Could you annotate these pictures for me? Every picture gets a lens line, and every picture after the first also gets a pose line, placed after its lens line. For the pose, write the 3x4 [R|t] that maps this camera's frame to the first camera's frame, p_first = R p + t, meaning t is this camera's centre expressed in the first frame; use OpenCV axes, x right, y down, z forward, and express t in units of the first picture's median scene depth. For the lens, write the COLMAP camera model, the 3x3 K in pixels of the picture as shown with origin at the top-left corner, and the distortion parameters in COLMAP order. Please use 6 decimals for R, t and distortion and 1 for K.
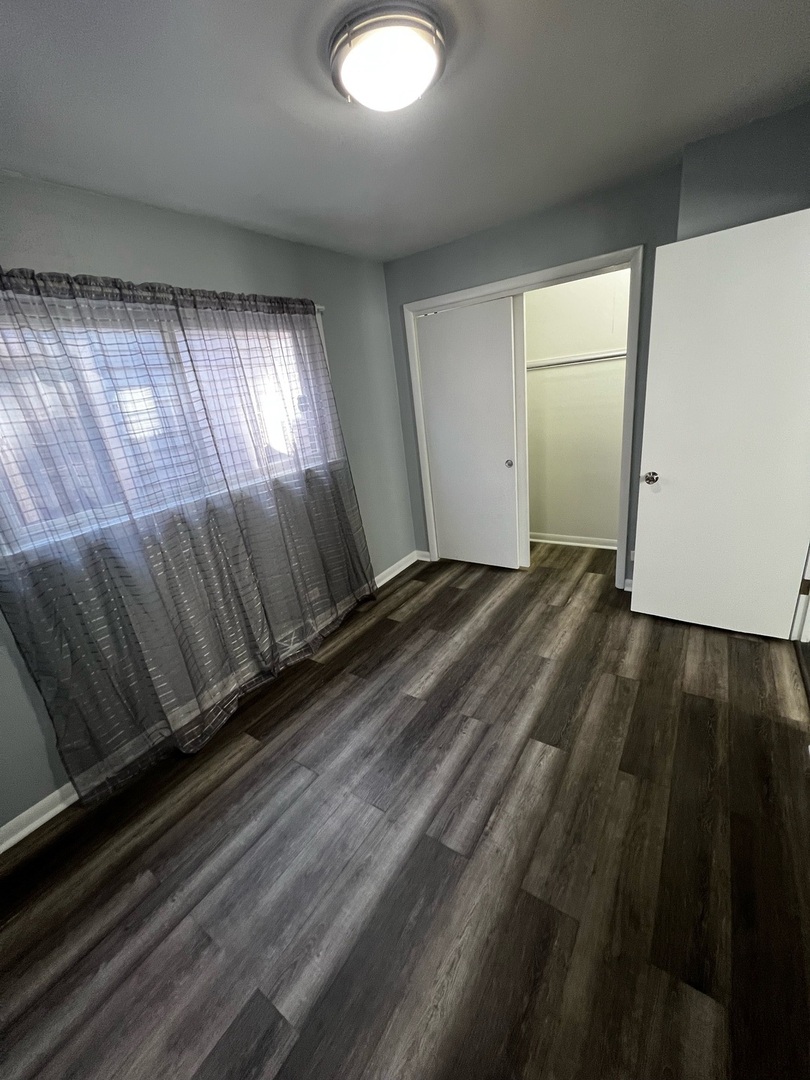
lens RADIAL K [[420.5, 0, 414.9], [0, 420.5, 532.4], [0, 0, 1]] dist [-0.002582, 0.000921]
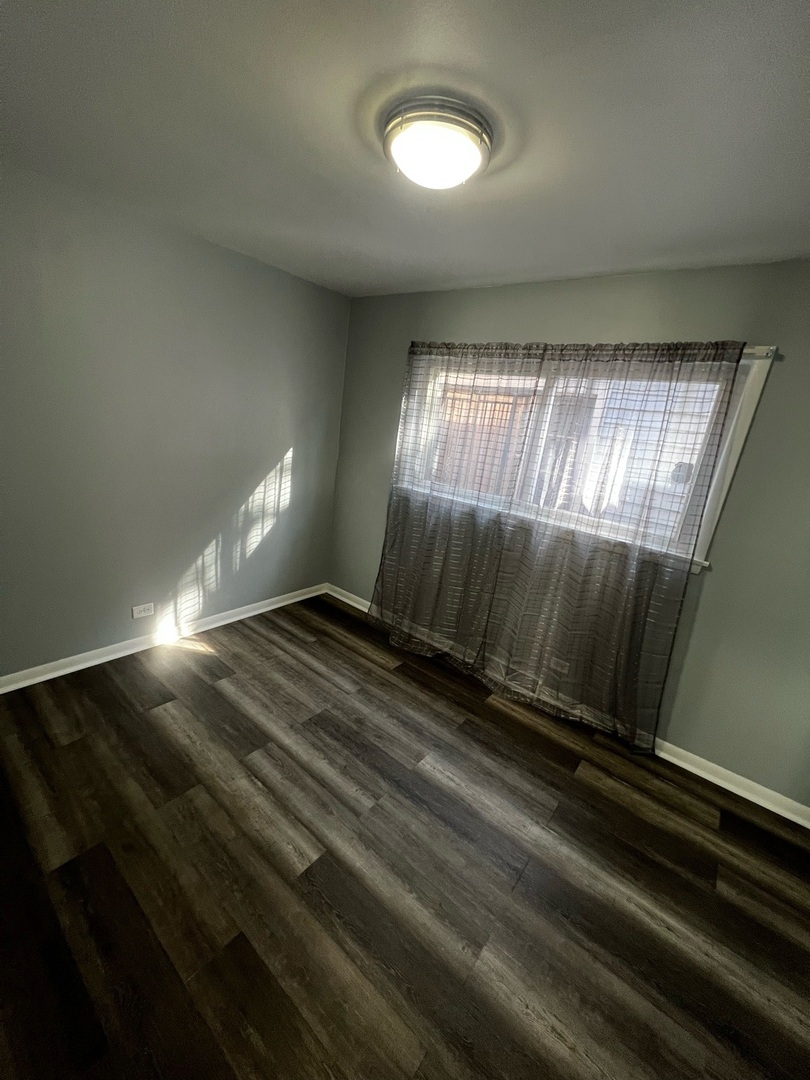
lens RADIAL K [[420.5, 0, 397.2], [0, 420.5, 539.6], [0, 0, 1]] dist [-0.002582, 0.000921]
pose [[-0.084911, 0.377911, -0.921940, 0.798029], [-0.435645, 0.818074, 0.375458, -0.401446], [0.896105, 0.433519, 0.095171, 0.763720]]
